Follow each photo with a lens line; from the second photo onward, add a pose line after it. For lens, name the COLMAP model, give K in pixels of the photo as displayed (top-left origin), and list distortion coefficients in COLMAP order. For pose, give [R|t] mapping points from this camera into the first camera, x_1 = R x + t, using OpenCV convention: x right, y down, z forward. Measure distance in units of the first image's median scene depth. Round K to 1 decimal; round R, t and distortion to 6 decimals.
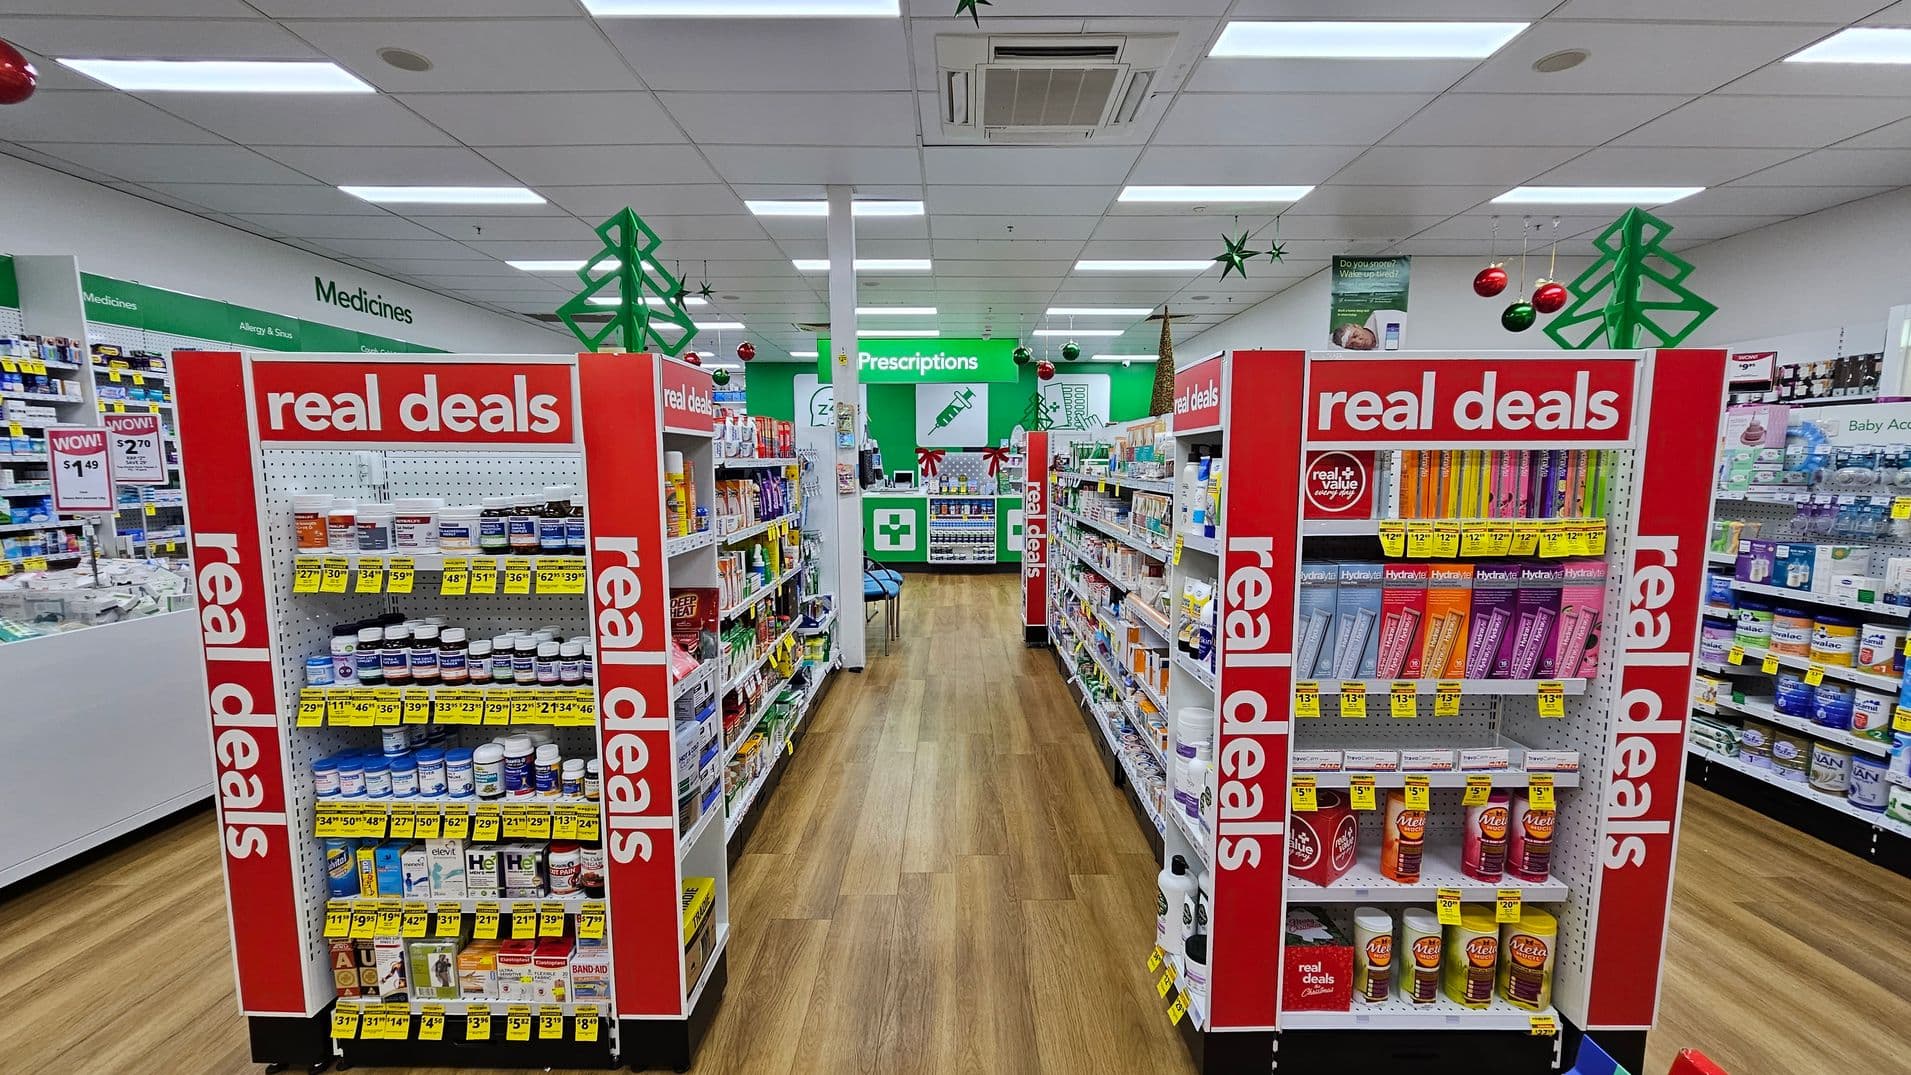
lens RADIAL K [[782.6, 0, 955.6], [0, 782.6, 562.3], [0, 0, 1]] dist [-0.002083, 0.000142]
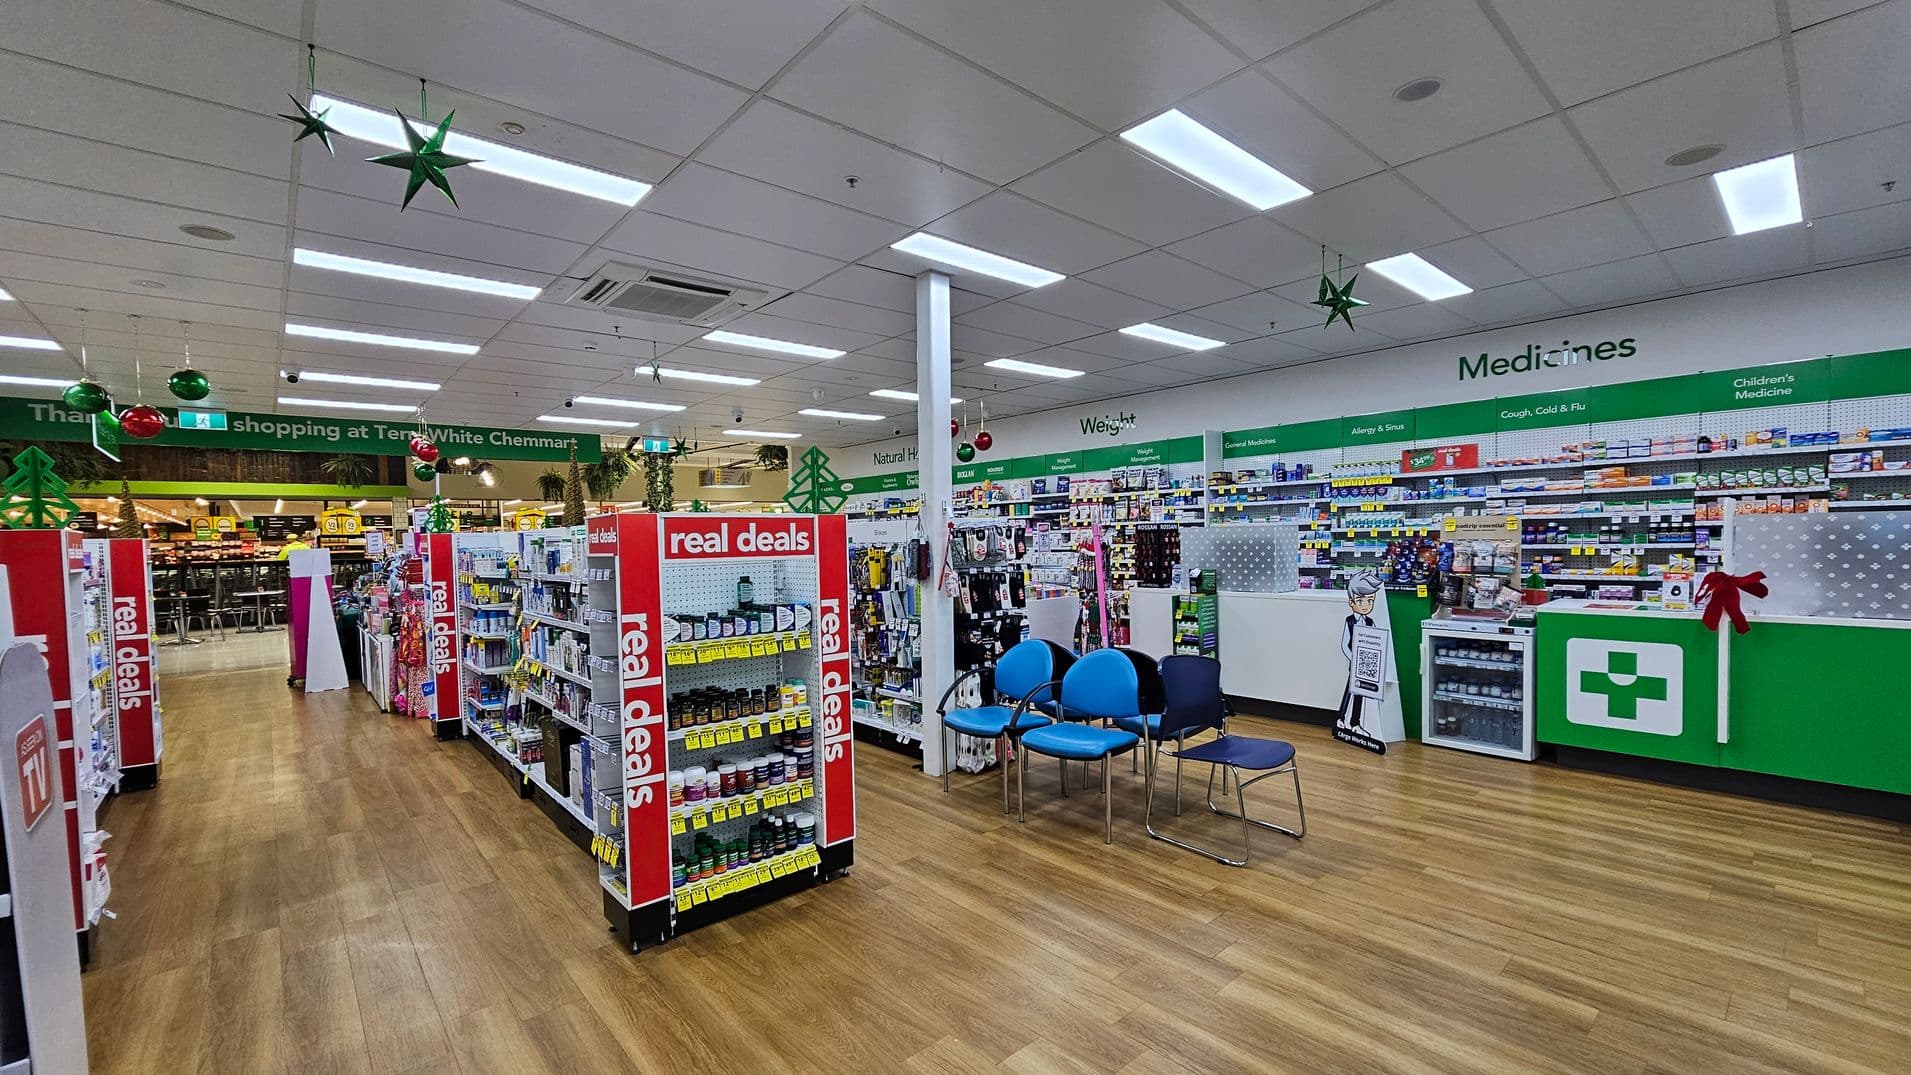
lens RADIAL K [[782.6, 0, 955.6], [0, 782.6, 562.3], [0, 0, 1]] dist [-0.002083, 0.000142]
pose [[-0.750646, 0.041760, -0.659383, 0.724713], [-0.060519, 0.989459, 0.131560, -0.376828], [0.657927, 0.138660, -0.740207, 2.648413]]
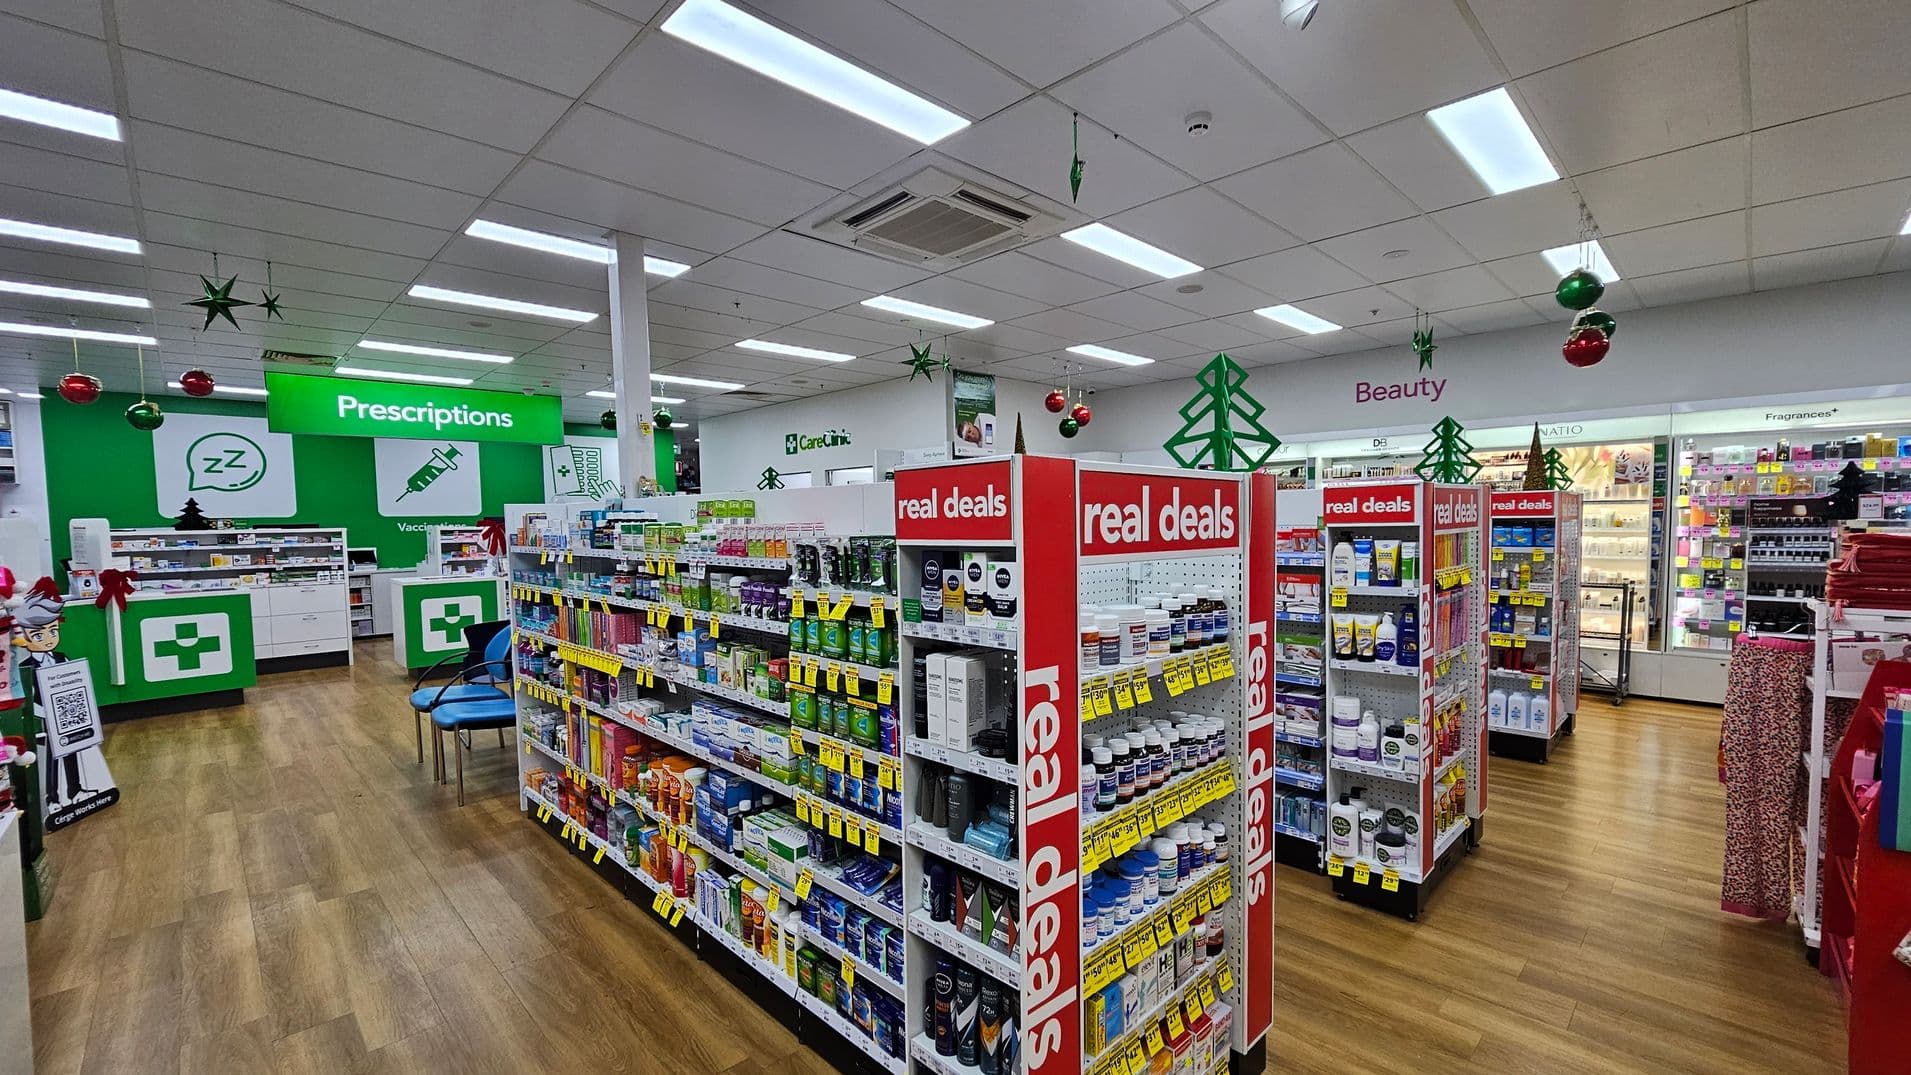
lens RADIAL K [[785.3, 0, 955.7], [0, 785.3, 559.5], [0, 0, 1]] dist [-0.006844, 0.003005]
pose [[0.714971, -0.049122, 0.697426, -0.762891], [0.105497, 0.993687, -0.038162, -0.062424], [-0.691149, 0.100861, 0.715640, 0.212434]]
